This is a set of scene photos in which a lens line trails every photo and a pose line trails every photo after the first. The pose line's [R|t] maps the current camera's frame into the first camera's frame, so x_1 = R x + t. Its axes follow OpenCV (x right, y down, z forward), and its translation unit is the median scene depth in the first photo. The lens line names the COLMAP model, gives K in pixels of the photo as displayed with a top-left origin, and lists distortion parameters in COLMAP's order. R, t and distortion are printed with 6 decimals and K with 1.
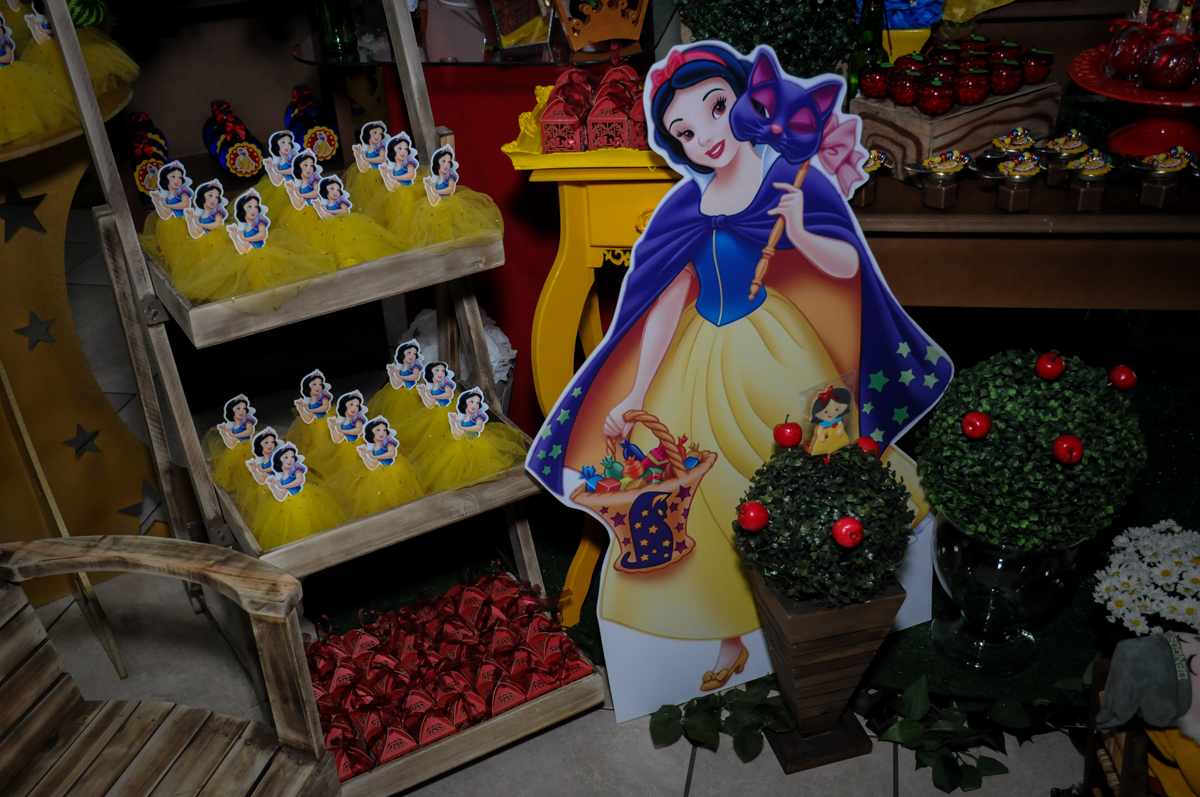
lens RADIAL K [[1308.1, 0, 594.0], [0, 1308.1, 433.1], [0, 0, 1]] dist [0.015330, 0.000000]
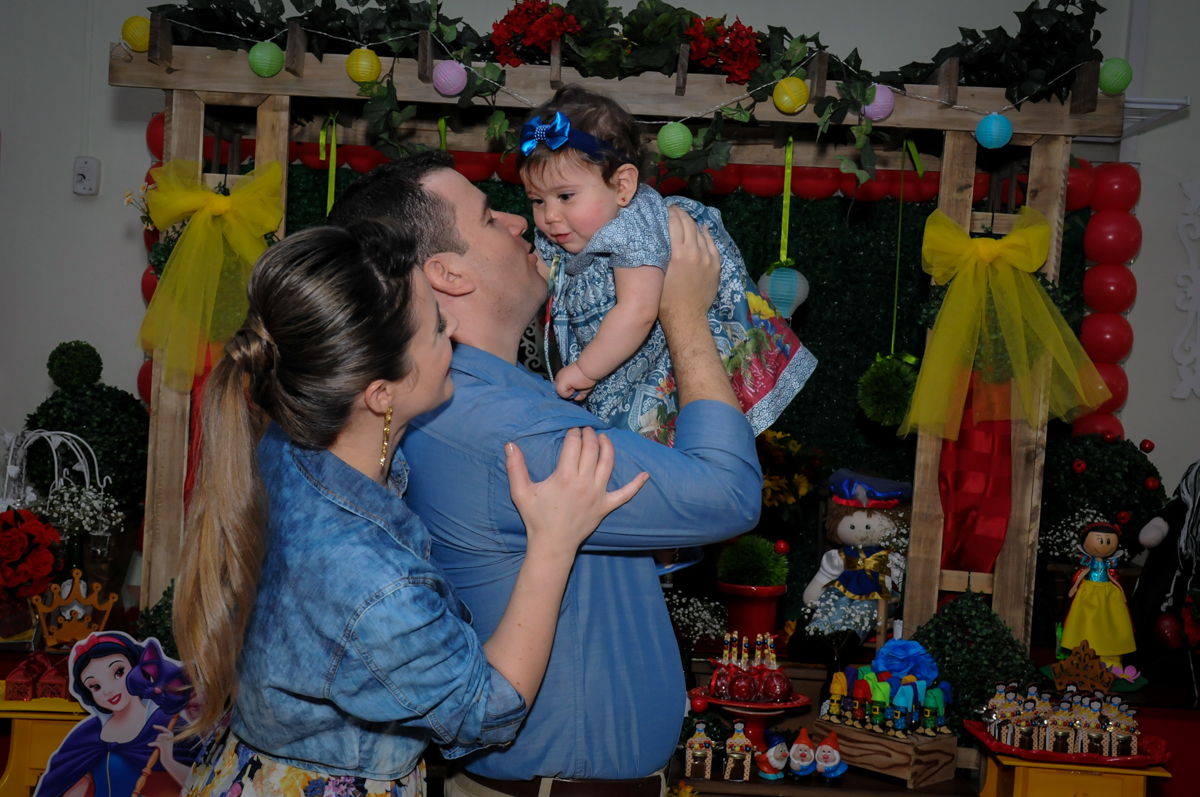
lens RADIAL K [[1803.8, 0, 591.6], [0, 1803.8, 398.5], [0, 0, 1]] dist [0.104774, 0.000000]
pose [[0.981592, 0.107890, 0.157597, 0.258874], [-0.017614, 0.872780, -0.487796, 0.503553], [-0.190176, 0.476041, 0.858614, -1.112787]]
